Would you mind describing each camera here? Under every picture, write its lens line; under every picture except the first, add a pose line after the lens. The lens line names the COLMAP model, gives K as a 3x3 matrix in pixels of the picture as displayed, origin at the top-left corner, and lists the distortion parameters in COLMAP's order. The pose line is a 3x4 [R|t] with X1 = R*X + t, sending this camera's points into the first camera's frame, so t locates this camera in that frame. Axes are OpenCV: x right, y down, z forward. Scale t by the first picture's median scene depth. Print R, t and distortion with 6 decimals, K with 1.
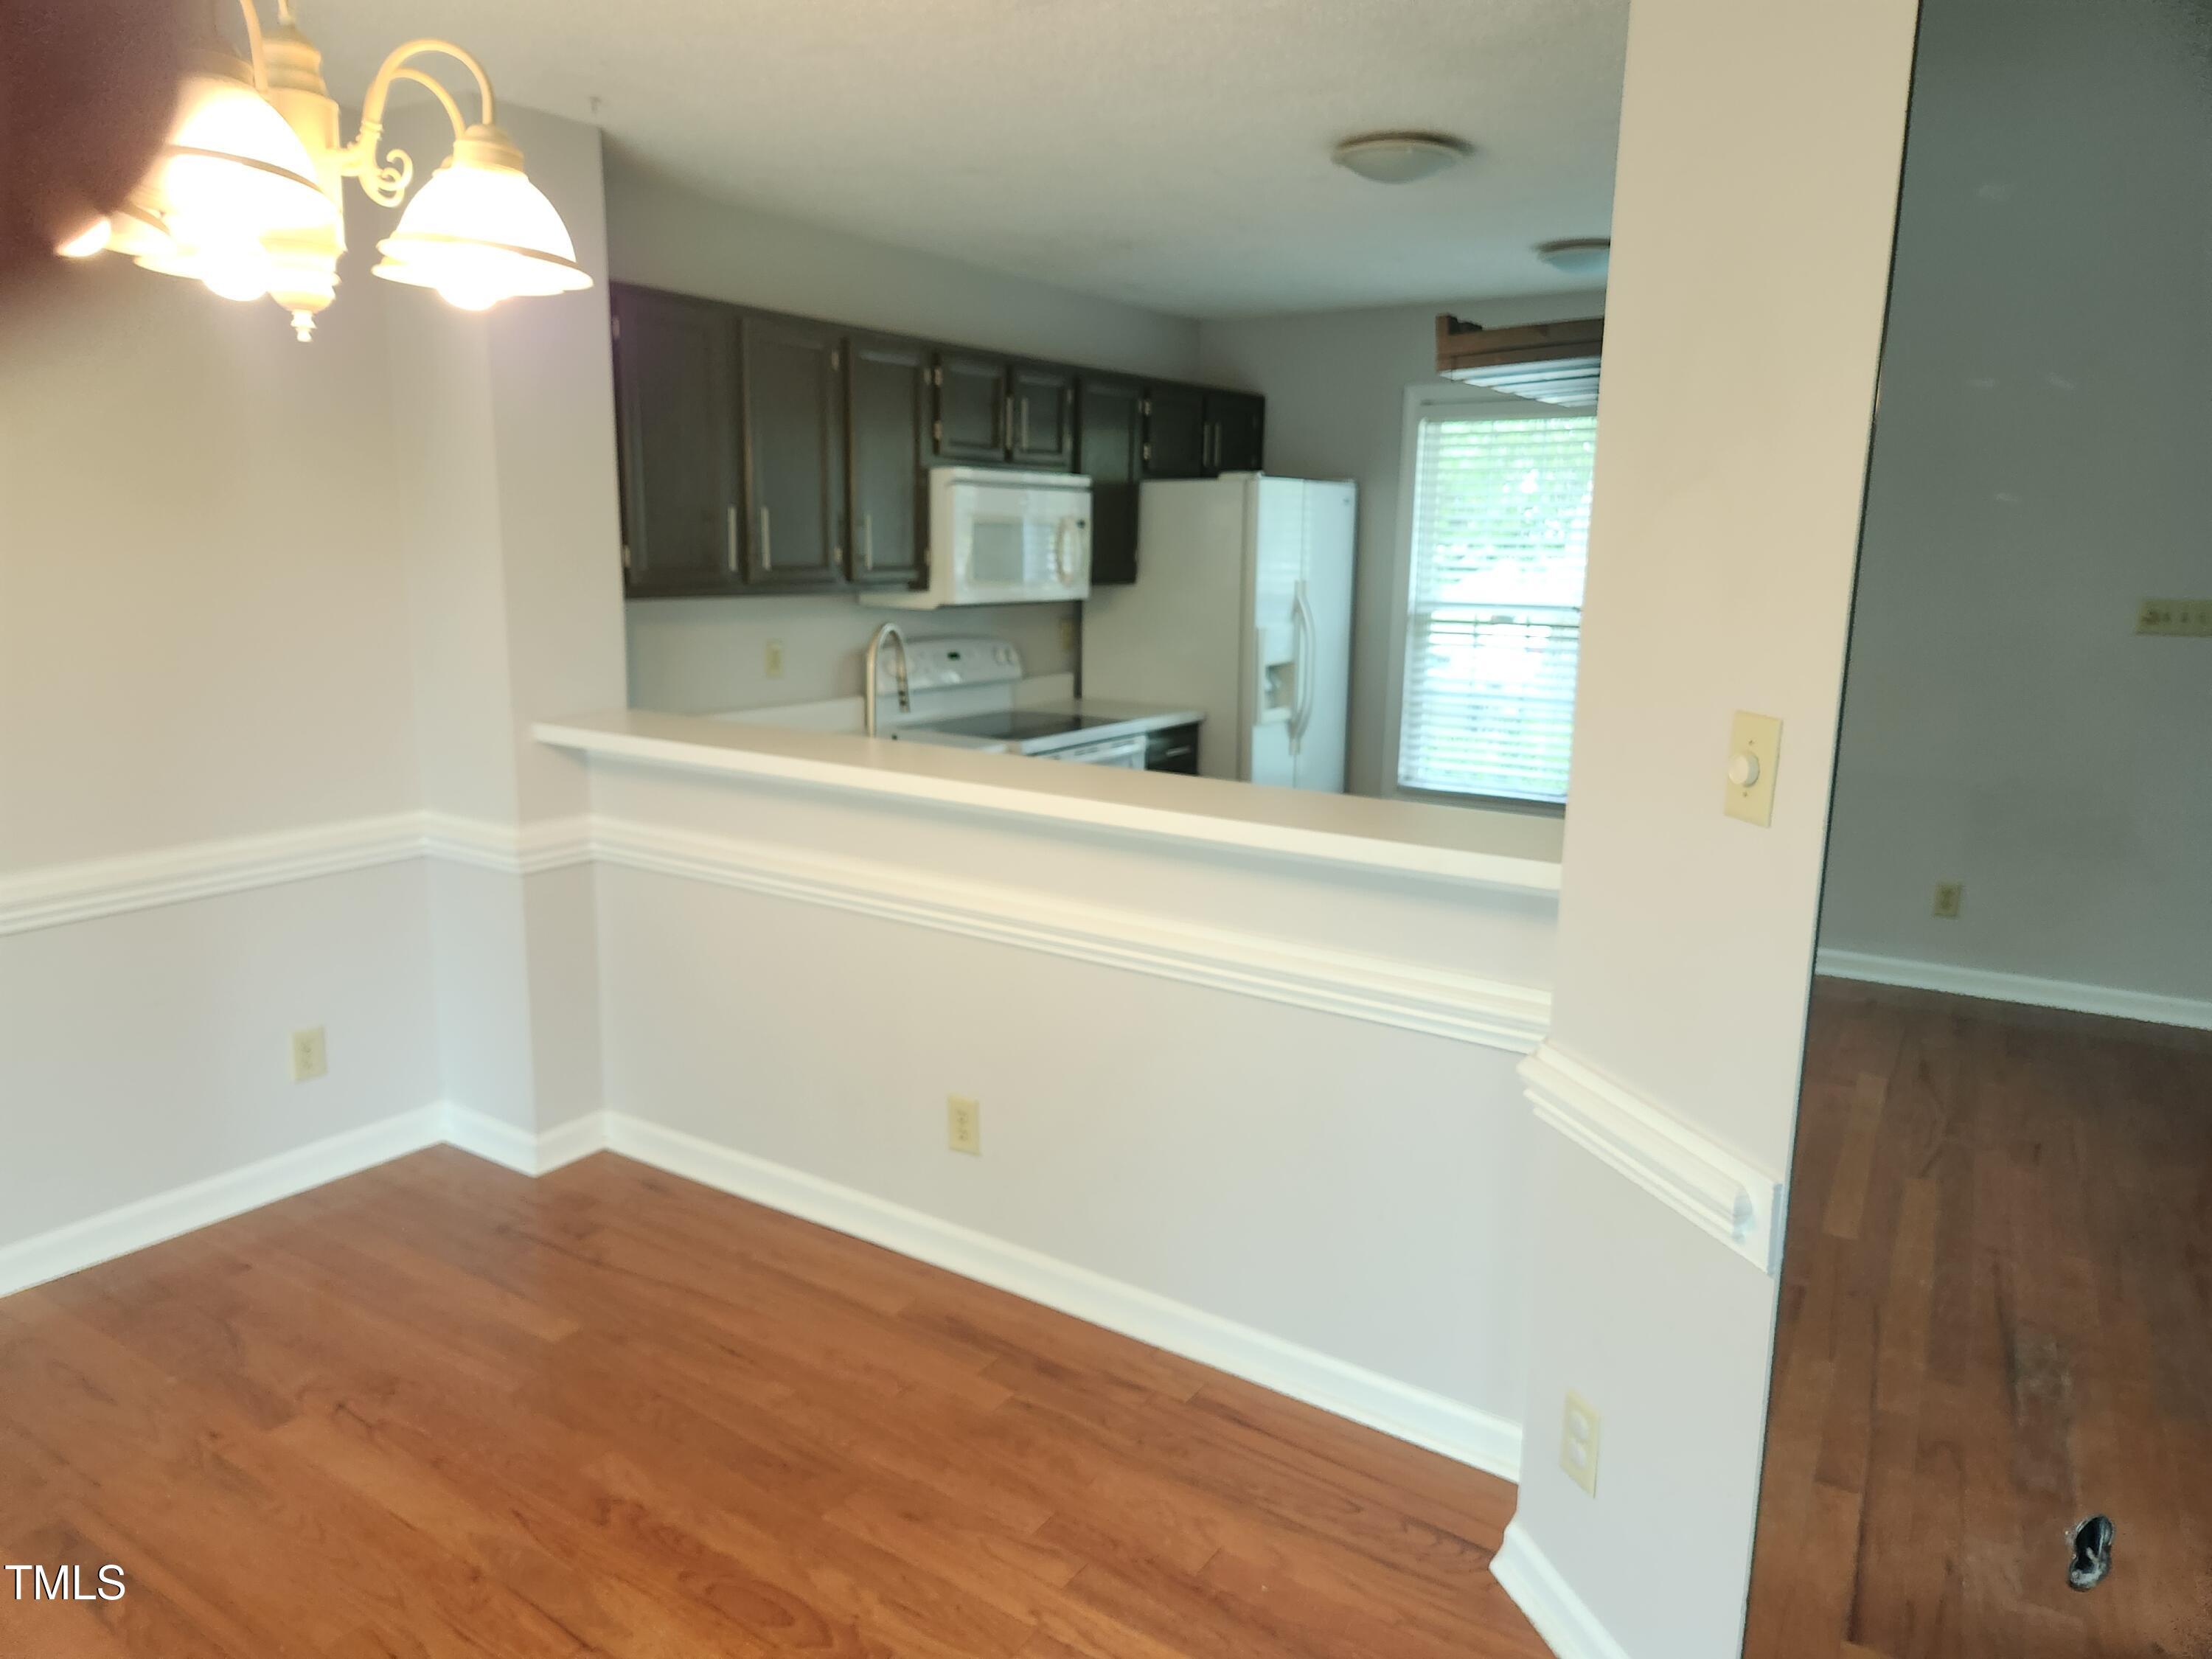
lens RADIAL K [[1426.4, 0, 1106.0], [0, 1426.4, 829.5], [0, 0, 1]] dist [0.000908, -0.000317]
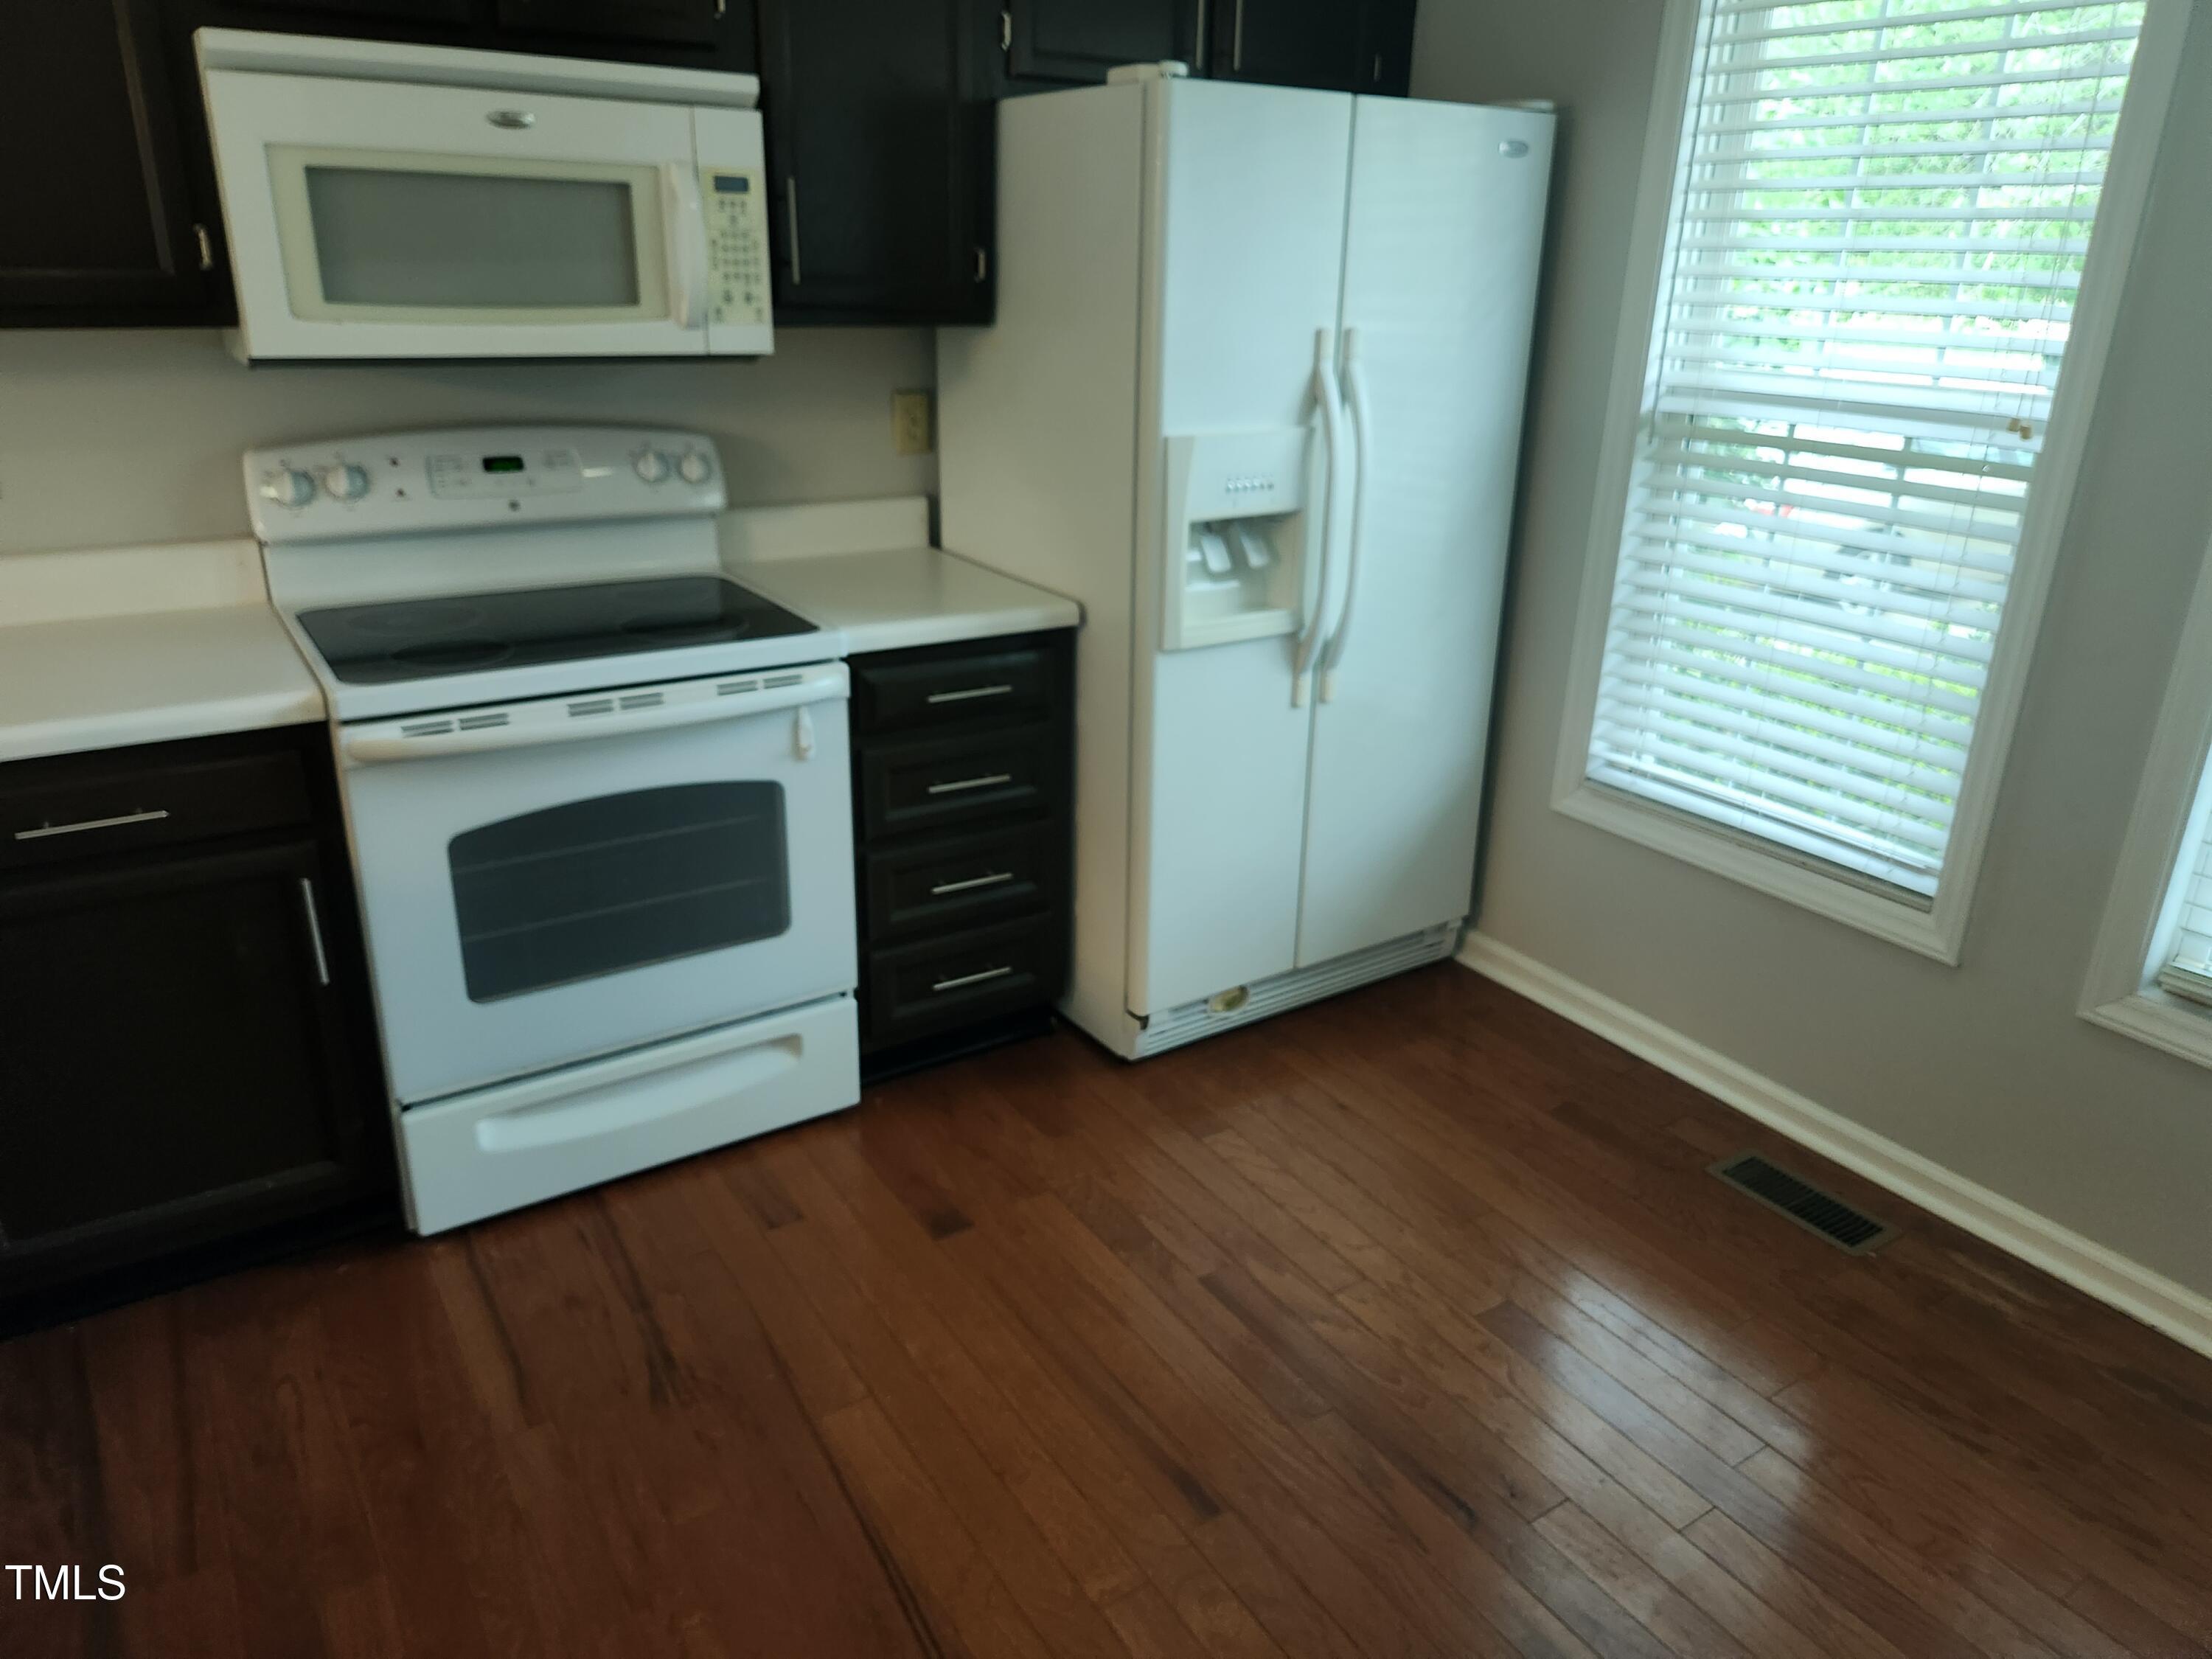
lens RADIAL K [[1482.5, 0, 1097.3], [0, 1482.5, 801.1], [0, 0, 1]] dist [-0.003855, -0.002360]
pose [[0.921690, 0.145356, -0.359666, 0.262959], [-0.091473, 0.982437, 0.162633, -0.099930], [0.376989, -0.116998, 0.918799, 0.539708]]
